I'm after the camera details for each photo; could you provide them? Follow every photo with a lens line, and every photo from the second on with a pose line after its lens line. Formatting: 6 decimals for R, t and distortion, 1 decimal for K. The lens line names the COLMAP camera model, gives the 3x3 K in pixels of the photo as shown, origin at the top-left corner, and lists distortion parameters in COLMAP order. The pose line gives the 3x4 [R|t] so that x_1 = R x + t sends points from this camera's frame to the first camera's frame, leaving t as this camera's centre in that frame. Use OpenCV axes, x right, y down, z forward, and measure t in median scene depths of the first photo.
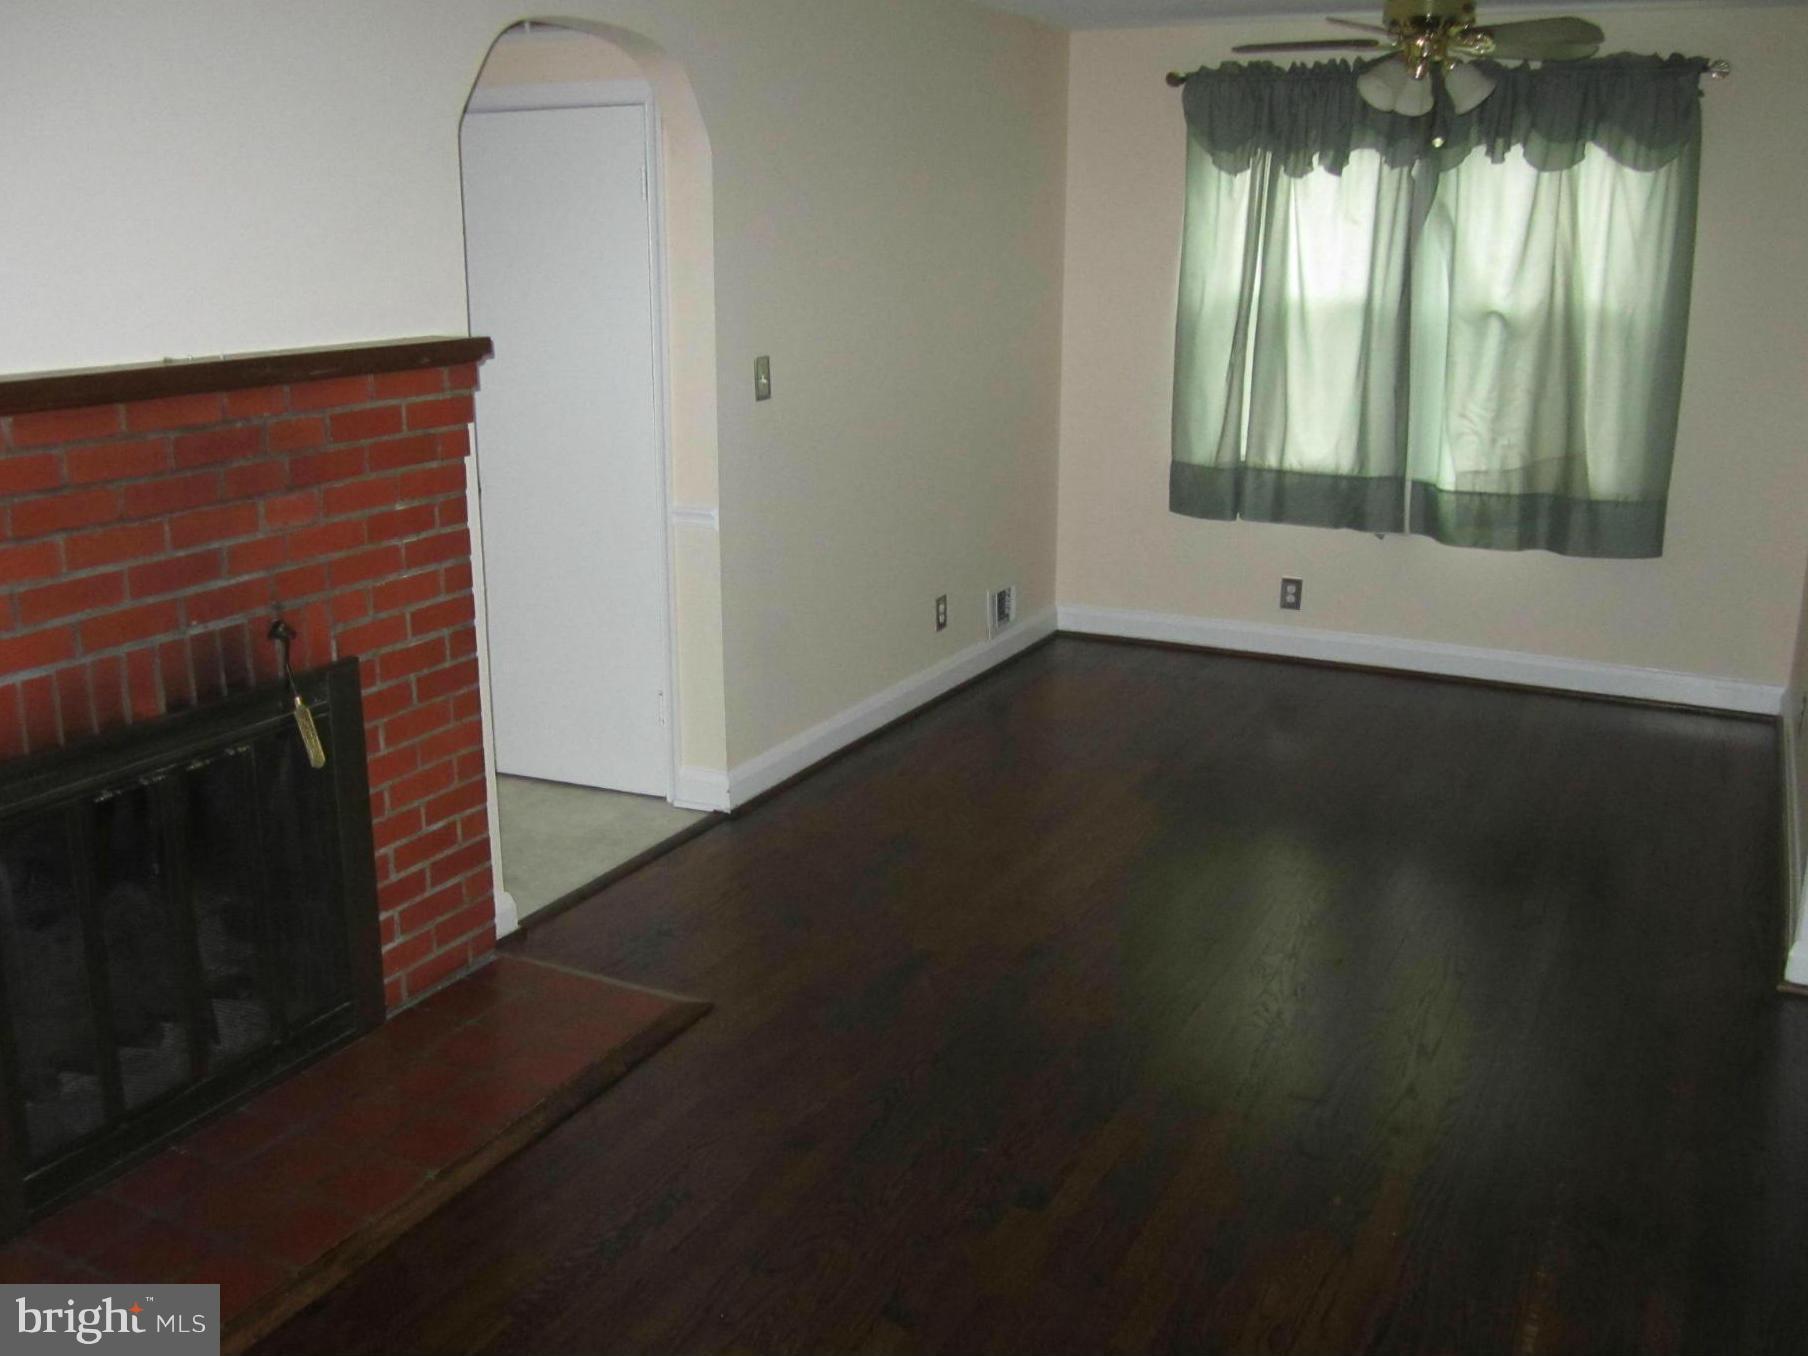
lens RADIAL K [[1596.8, 0, 904.0], [0, 1596.8, 678.0], [0, 0, 1]] dist [0.026433, -0.000640]
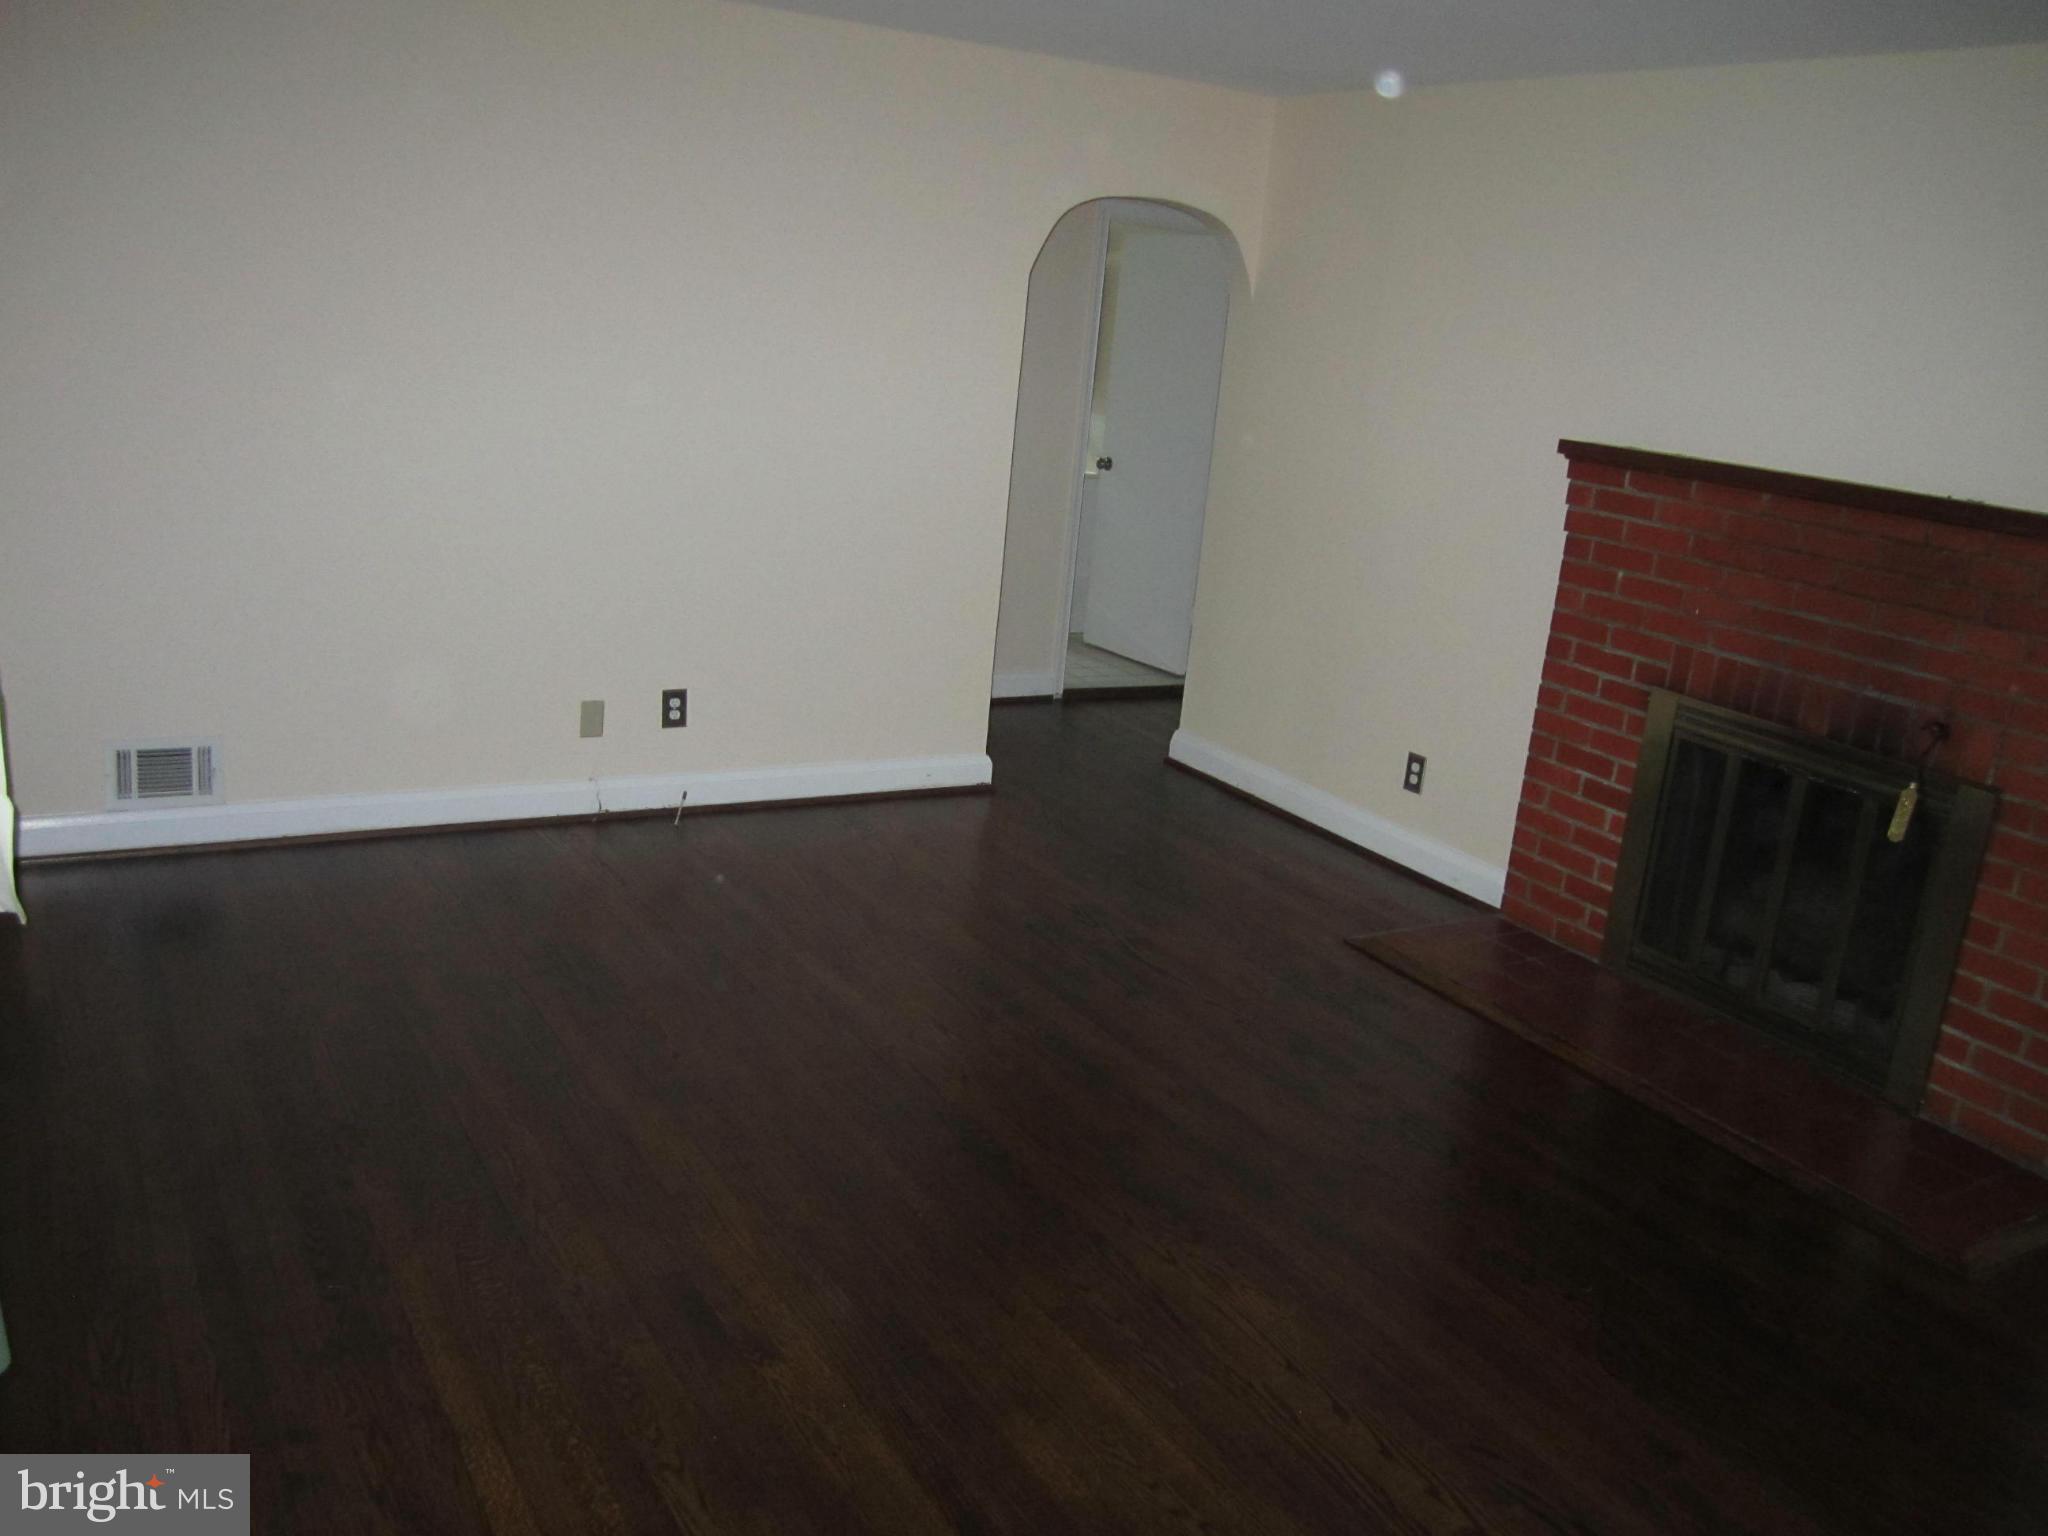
lens RADIAL K [[1780.0, 0, 1024.0], [0, 1780.0, 768.0], [0, 0, 1]] dist [-0.013688, -0.002131]
pose [[-0.512245, 0.212281, -0.832191, 1.060313], [-0.298979, 0.864286, 0.404501, -0.334521], [0.805119, 0.456011, -0.379259, 0.962905]]
